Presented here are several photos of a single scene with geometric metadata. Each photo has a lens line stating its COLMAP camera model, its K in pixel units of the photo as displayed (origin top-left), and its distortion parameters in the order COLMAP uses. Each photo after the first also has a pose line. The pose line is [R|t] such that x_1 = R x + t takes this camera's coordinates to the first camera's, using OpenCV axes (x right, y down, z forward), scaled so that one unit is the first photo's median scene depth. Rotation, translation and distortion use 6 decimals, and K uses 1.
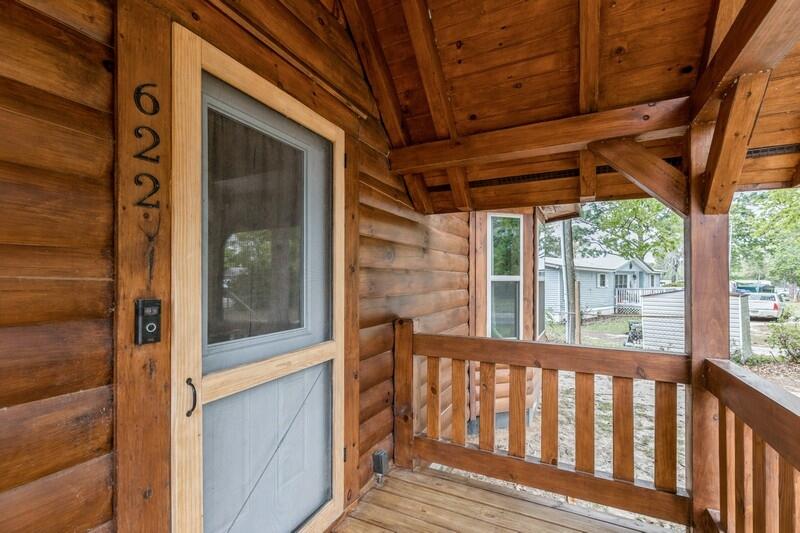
lens RADIAL K [[357.4, 0, 402.5], [0, 357.4, 275.7], [0, 0, 1]] dist [0.000382, 0.000115]
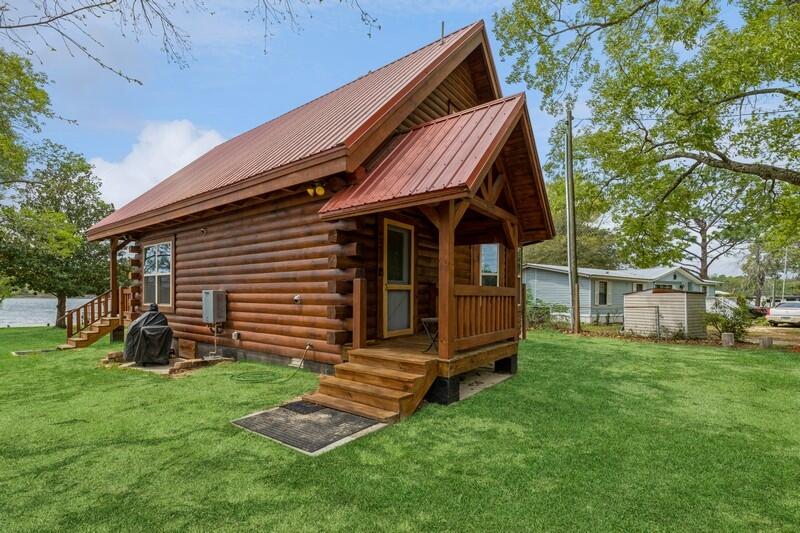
lens RADIAL K [[357.4, 0, 402.5], [0, 357.4, 275.7], [0, 0, 1]] dist [0.000382, 0.000115]
pose [[0.984238, -0.002310, -0.176832, 0.309794], [-0.005031, 0.999144, -0.041059, 0.202501], [0.176775, 0.041302, 0.983384, -2.193606]]
